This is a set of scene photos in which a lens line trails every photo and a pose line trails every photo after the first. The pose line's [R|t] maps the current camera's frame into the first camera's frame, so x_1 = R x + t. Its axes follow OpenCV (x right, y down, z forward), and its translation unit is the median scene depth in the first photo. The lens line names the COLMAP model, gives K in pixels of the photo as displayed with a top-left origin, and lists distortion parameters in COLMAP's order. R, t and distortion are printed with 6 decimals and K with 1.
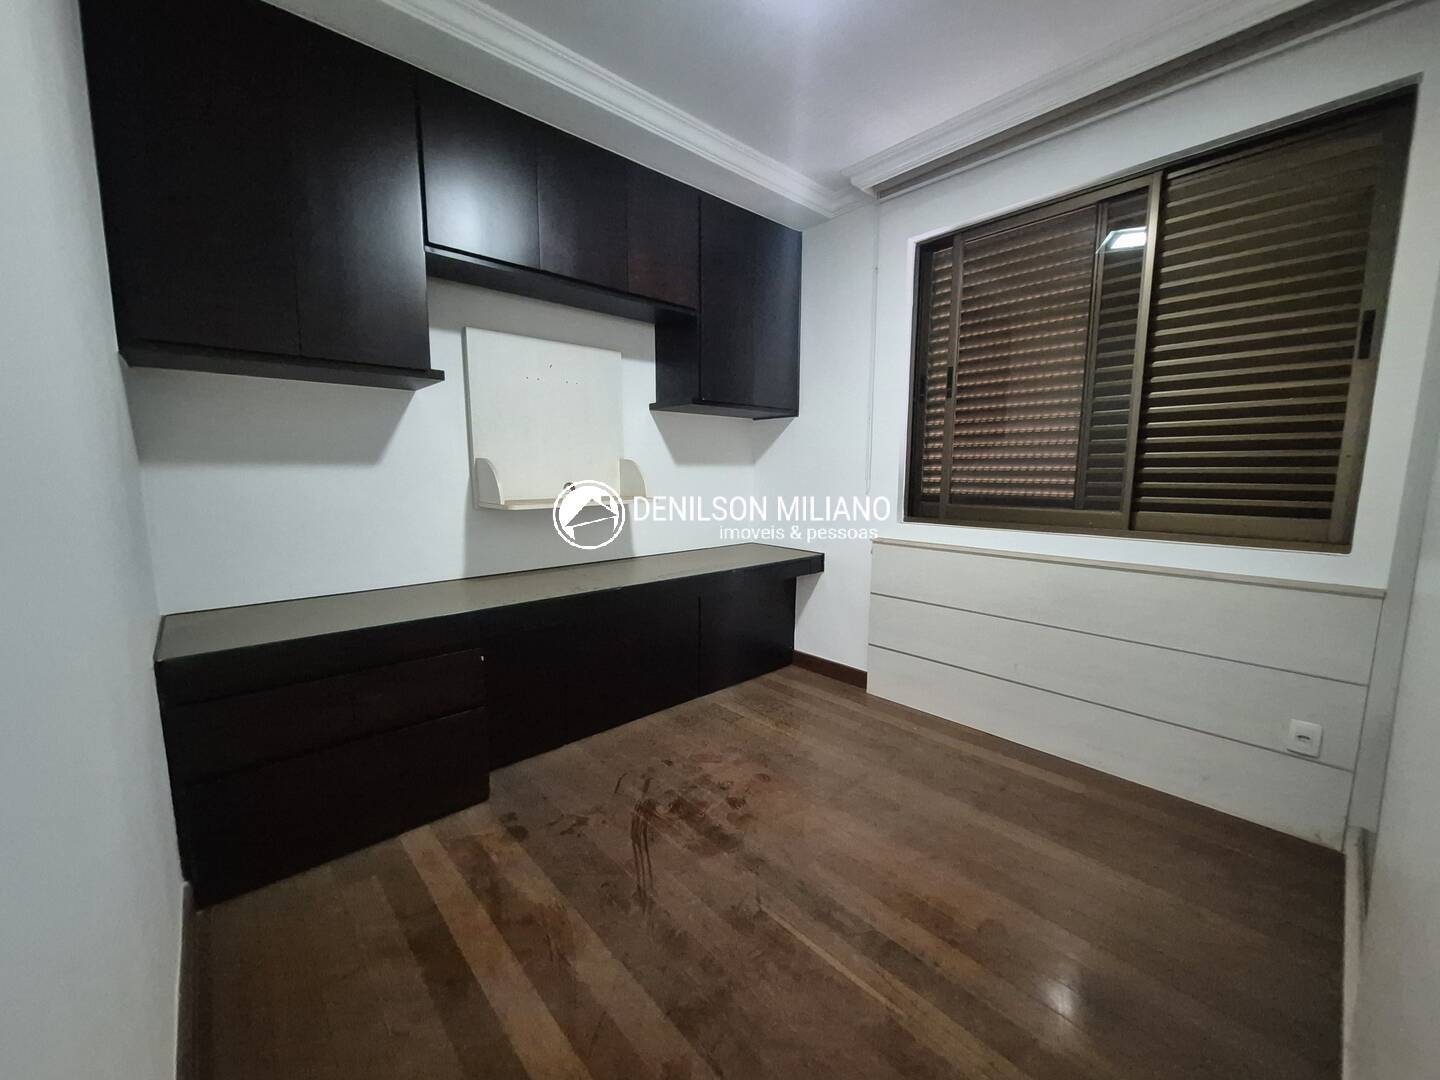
lens RADIAL K [[566.3, 0, 715.3], [0, 566.3, 543.2], [0, 0, 1]] dist [-0.000058, -0.000169]
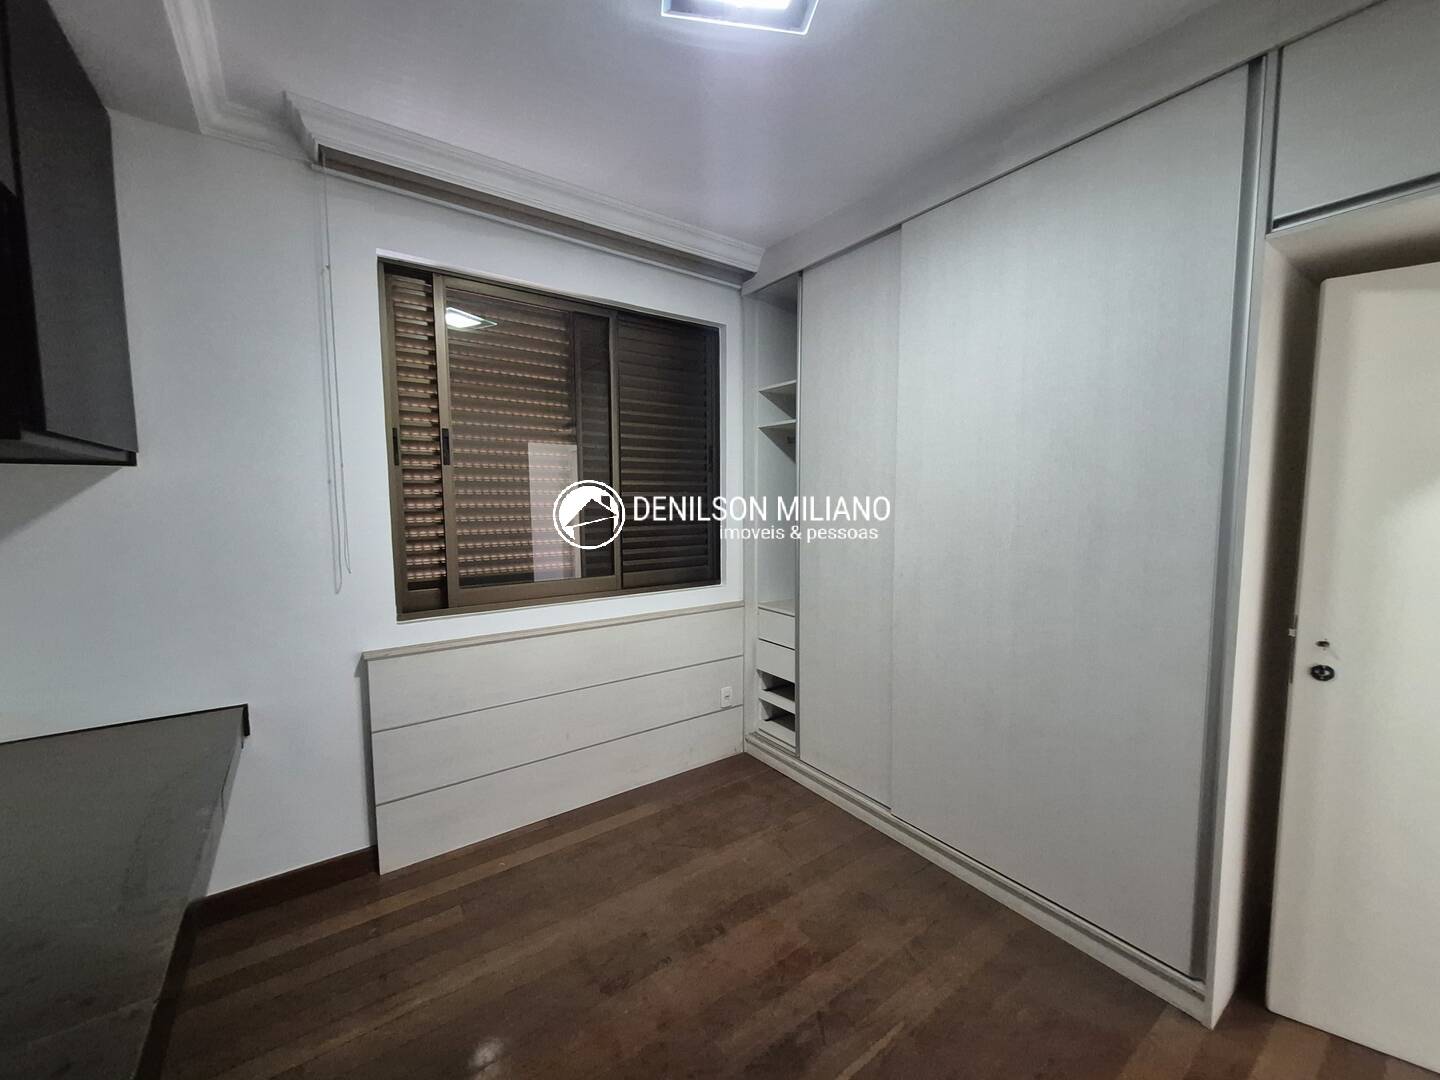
lens RADIAL K [[566.3, 0, 716.8], [0, 566.3, 540.3], [0, 0, 1]] dist [-0.000058, -0.000169]
pose [[0.107387, -0.079675, 0.991020, -0.466661], [0.128277, 0.989563, 0.065658, -0.181940], [-0.985907, 0.120075, 0.116487, 0.631901]]
